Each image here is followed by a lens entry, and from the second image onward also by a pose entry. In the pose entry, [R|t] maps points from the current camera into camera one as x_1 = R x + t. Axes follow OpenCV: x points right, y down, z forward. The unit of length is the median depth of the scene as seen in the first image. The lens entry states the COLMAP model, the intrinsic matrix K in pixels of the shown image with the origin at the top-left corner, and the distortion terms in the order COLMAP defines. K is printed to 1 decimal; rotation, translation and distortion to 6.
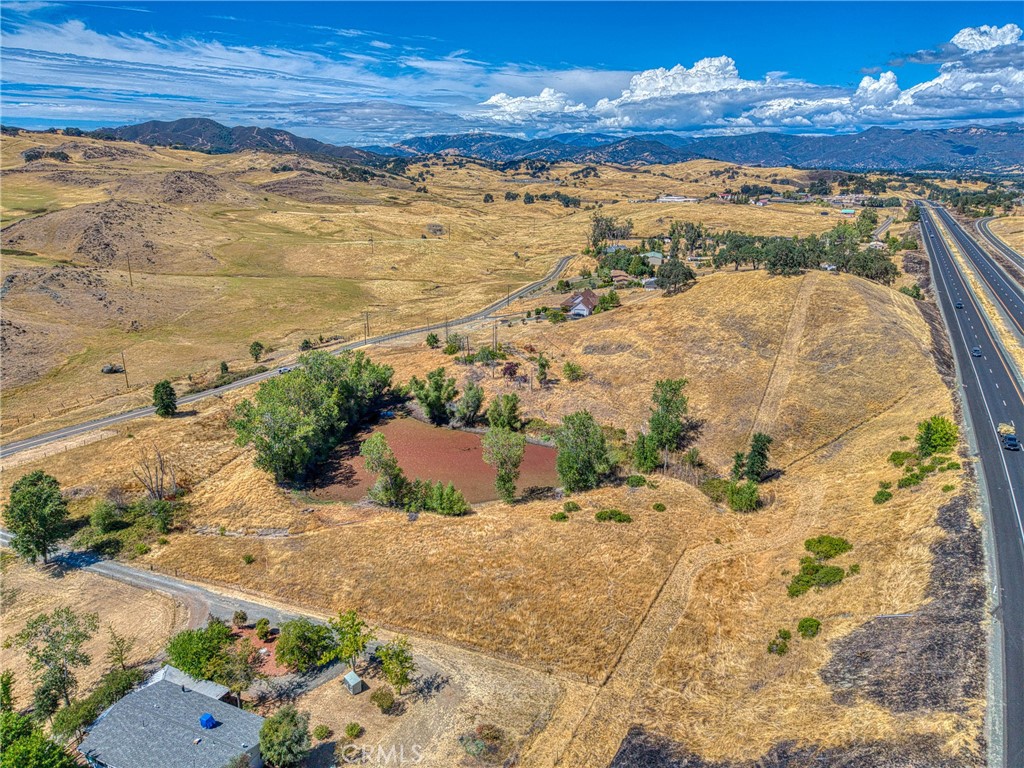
lens RADIAL K [[687.6, 0, 514.0], [0, 687.6, 382.3], [0, 0, 1]] dist [0.012433, -0.009700]
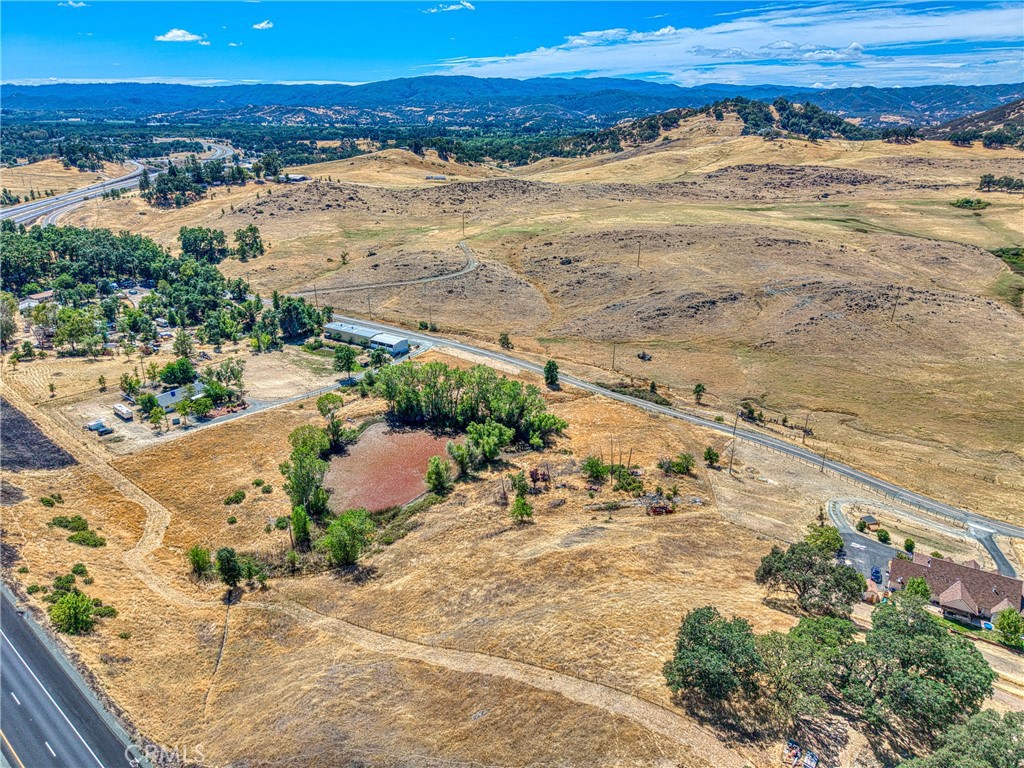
lens RADIAL K [[687.6, 0, 513.2], [0, 687.6, 387.1], [0, 0, 1]] dist [0.012433, -0.009700]
pose [[-0.187247, 0.363547, -0.912563, 0.141685], [-0.306153, 0.861125, 0.405874, -0.086183], [0.933386, 0.355383, -0.049943, 0.169717]]
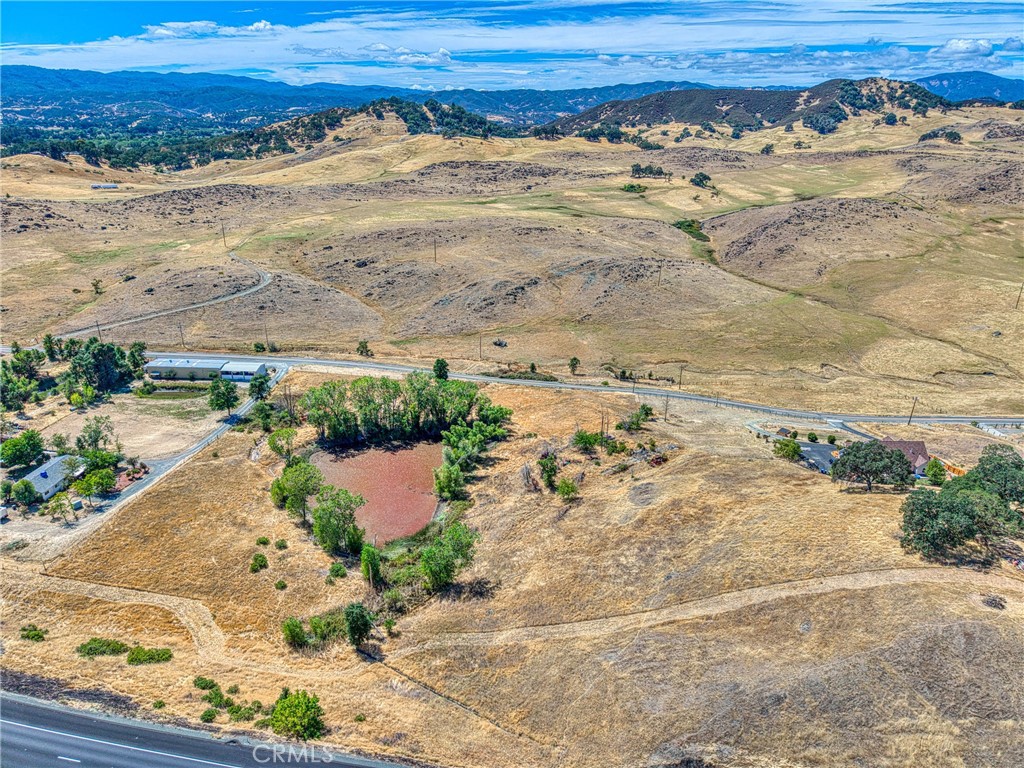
lens RADIAL K [[687.6, 0, 514.1], [0, 687.6, 387.8], [0, 0, 1]] dist [0.012433, -0.009700]
pose [[0.322710, 0.352459, -0.878425, 0.141778], [-0.299115, 0.918494, 0.258649, -0.061825], [0.897991, 0.179282, 0.401833, 0.094378]]
